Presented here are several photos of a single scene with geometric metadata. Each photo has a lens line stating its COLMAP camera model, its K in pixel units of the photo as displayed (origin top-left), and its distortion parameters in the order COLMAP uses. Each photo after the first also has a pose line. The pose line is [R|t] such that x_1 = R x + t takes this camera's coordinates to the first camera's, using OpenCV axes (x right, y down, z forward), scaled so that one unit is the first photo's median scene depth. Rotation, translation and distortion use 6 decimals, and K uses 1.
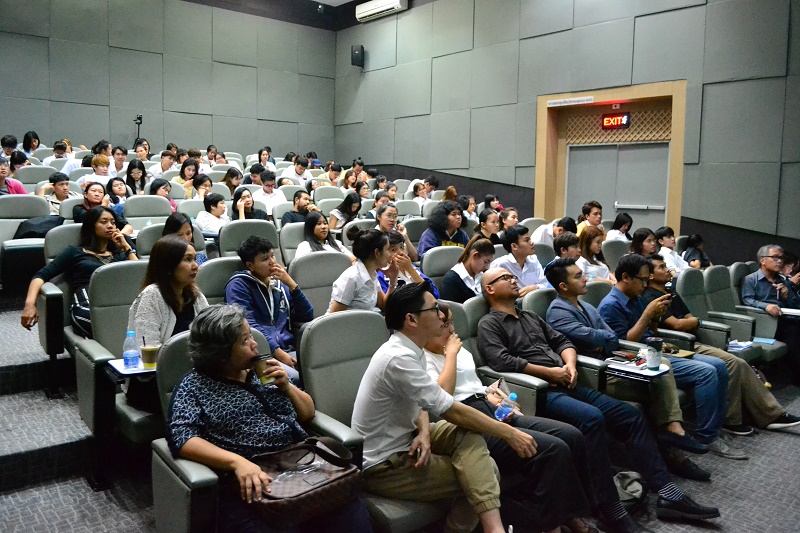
lens RADIAL K [[652.9, 0, 395.3], [0, 652.9, 268.5], [0, 0, 1]] dist [-0.074739, 0.008465]
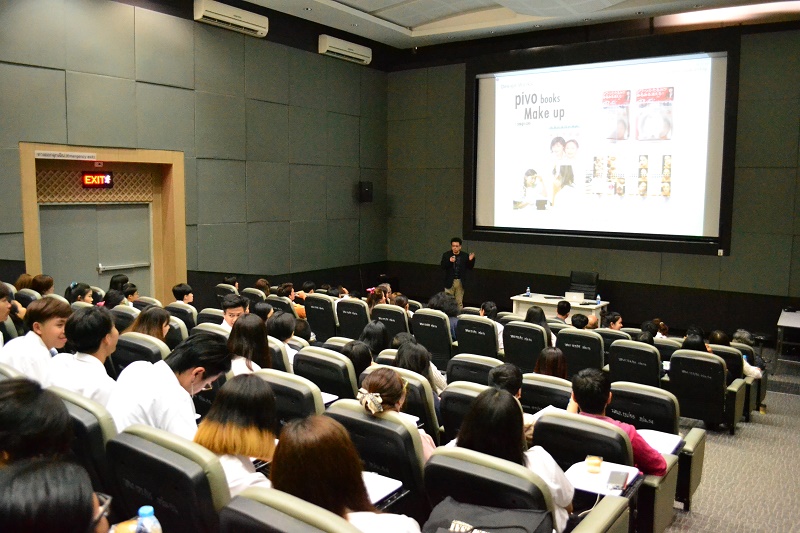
lens RADIAL K [[652.9, 0, 398.4], [0, 652.9, 271.1], [0, 0, 1]] dist [-0.074739, 0.008465]
pose [[-0.226294, -0.124294, 0.966096, -1.490148], [0.109374, 0.982310, 0.151999, -0.414891], [-0.967899, 0.140062, -0.208696, 1.702560]]
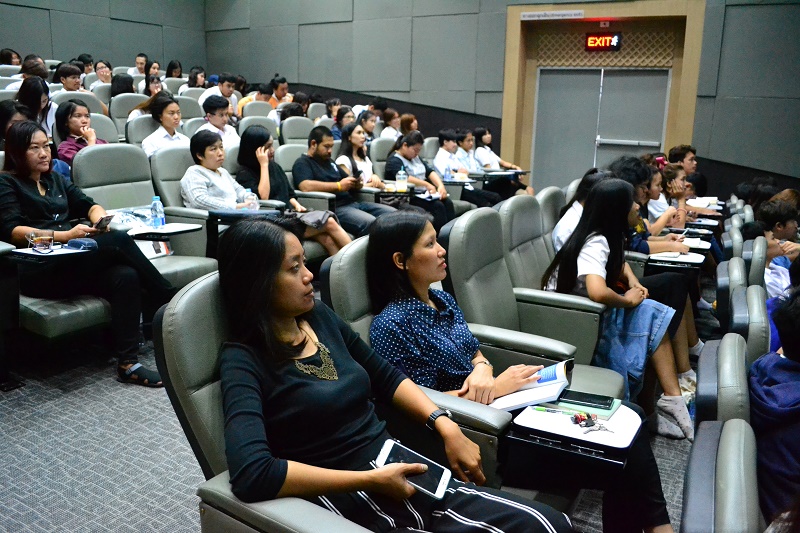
lens RADIAL K [[652.9, 0, 401.9], [0, 652.9, 268.1], [0, 0, 1]] dist [-0.074739, 0.008465]
pose [[0.943089, -0.066291, 0.325867, -0.460783], [0.025422, 0.991434, 0.128113, -0.097323], [-0.331568, -0.112538, 0.936695, 0.538387]]
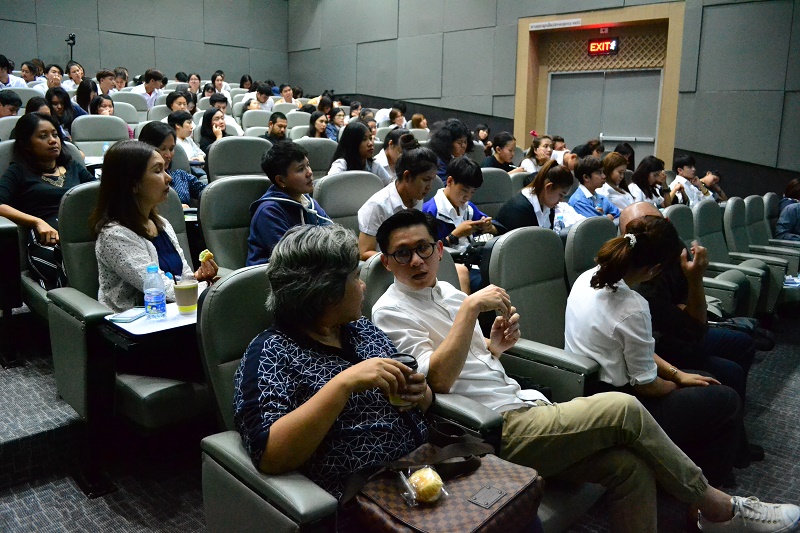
lens RADIAL K [[652.9, 0, 398.3], [0, 652.9, 259.6], [0, 0, 1]] dist [-0.074739, 0.008465]
pose [[0.994451, -0.014569, 0.104186, -0.124033], [0.006747, 0.997158, 0.075038, 0.018516], [-0.104983, -0.073919, 0.991723, 0.170613]]
